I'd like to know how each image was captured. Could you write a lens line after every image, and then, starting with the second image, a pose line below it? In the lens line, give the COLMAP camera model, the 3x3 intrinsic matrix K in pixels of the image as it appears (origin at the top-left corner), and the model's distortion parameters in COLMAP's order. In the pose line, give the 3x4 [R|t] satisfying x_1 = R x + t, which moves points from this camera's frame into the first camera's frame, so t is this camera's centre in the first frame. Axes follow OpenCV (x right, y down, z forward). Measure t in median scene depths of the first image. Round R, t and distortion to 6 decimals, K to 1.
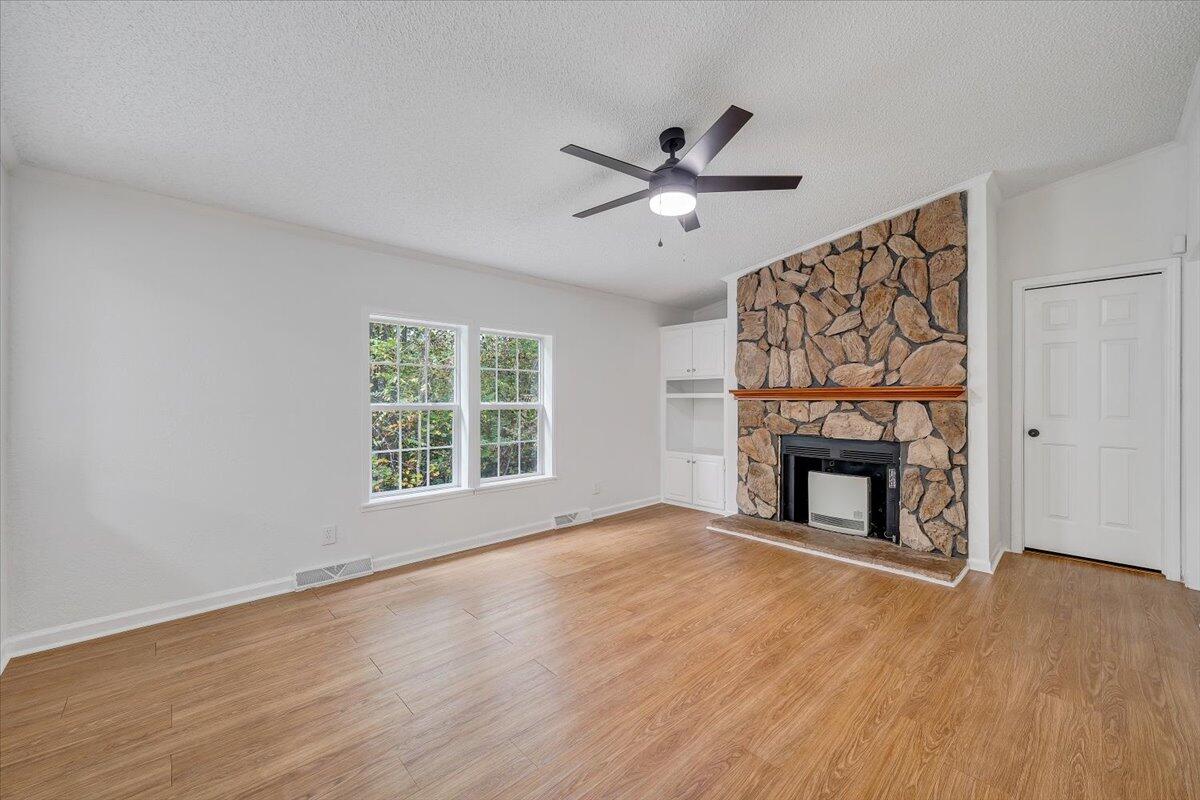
lens RADIAL K [[469.6, 0, 605.1], [0, 469.6, 401.3], [0, 0, 1]] dist [0.000817, -0.000011]
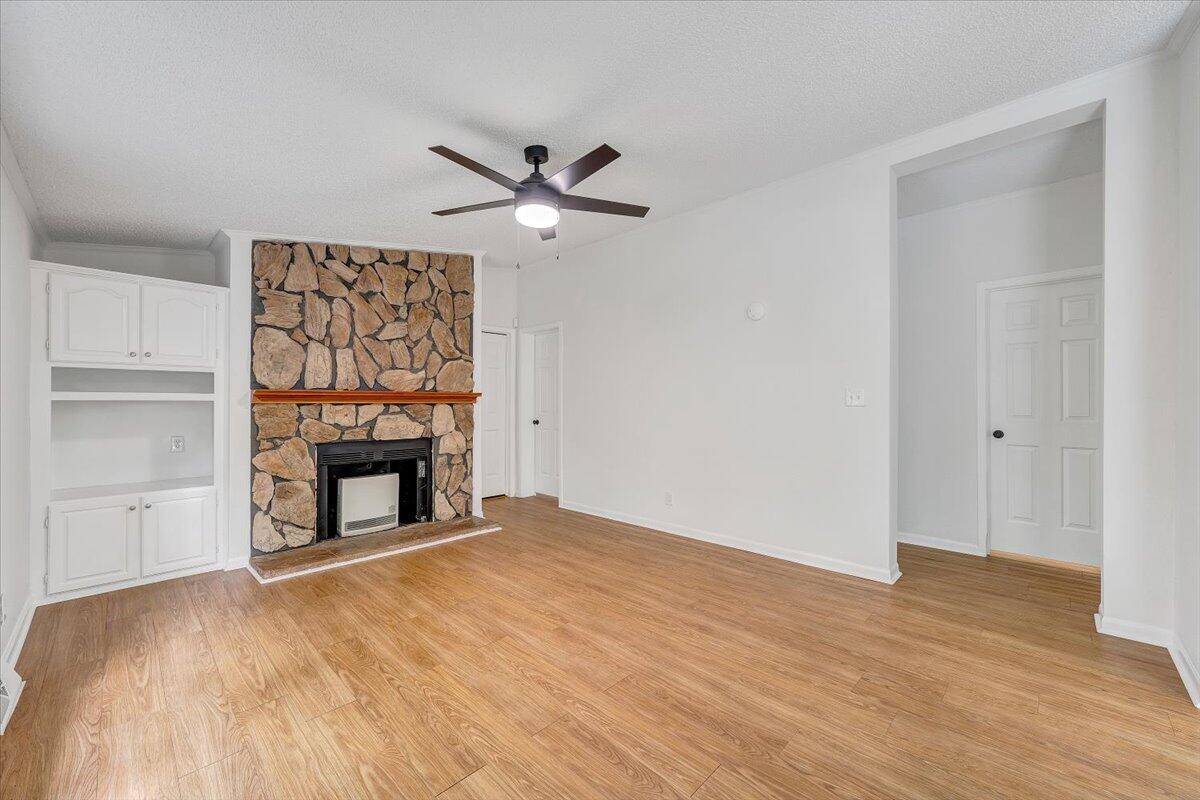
lens RADIAL K [[469.6, 0, 605.1], [0, 469.6, 401.3], [0, 0, 1]] dist [0.000817, -0.000011]
pose [[-0.048923, 0.002205, 0.998800, -0.578991], [0.005263, 0.999984, -0.001949, -0.002260], [-0.998789, 0.005162, -0.048933, 0.571835]]
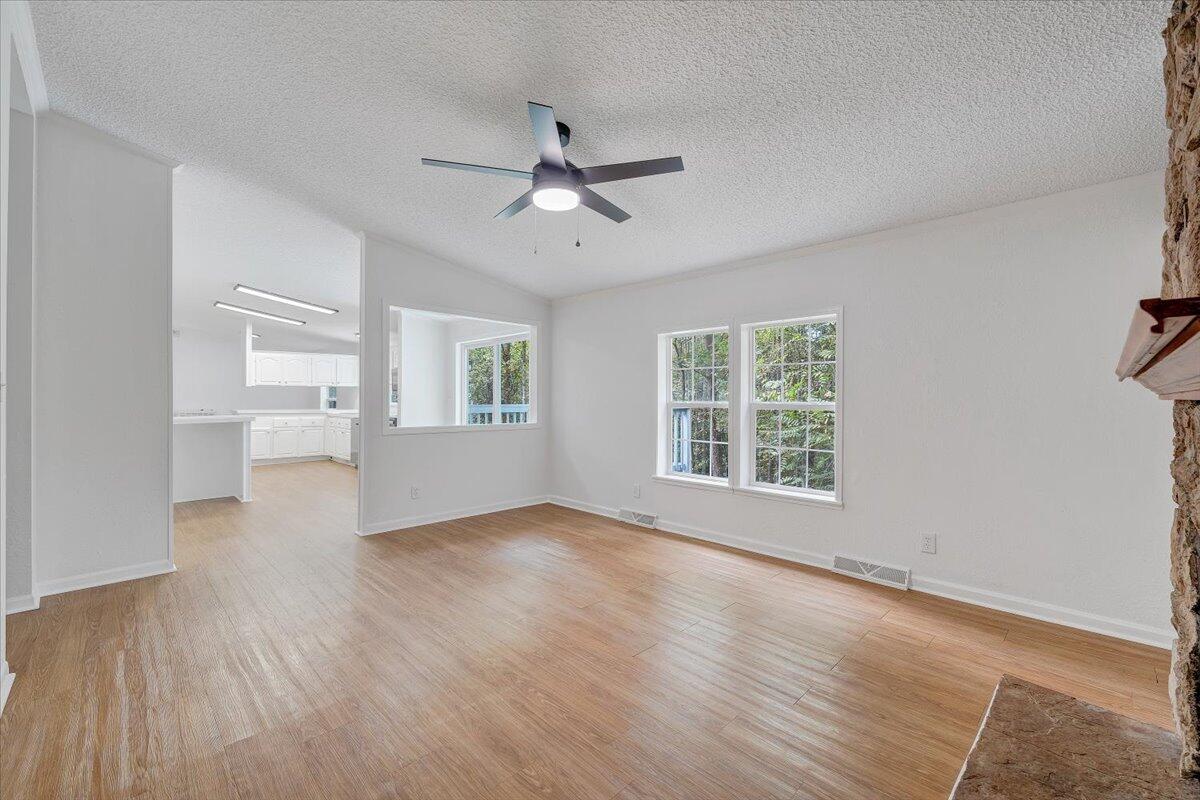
lens RADIAL K [[469.6, 0, 605.1], [0, 469.6, 401.3], [0, 0, 1]] dist [0.000817, -0.000011]
pose [[0.021865, 0.000417, -0.999761, 0.702947], [-0.000123, 1.000000, 0.000415, 0.002026], [0.999761, 0.000114, 0.021865, 0.692874]]
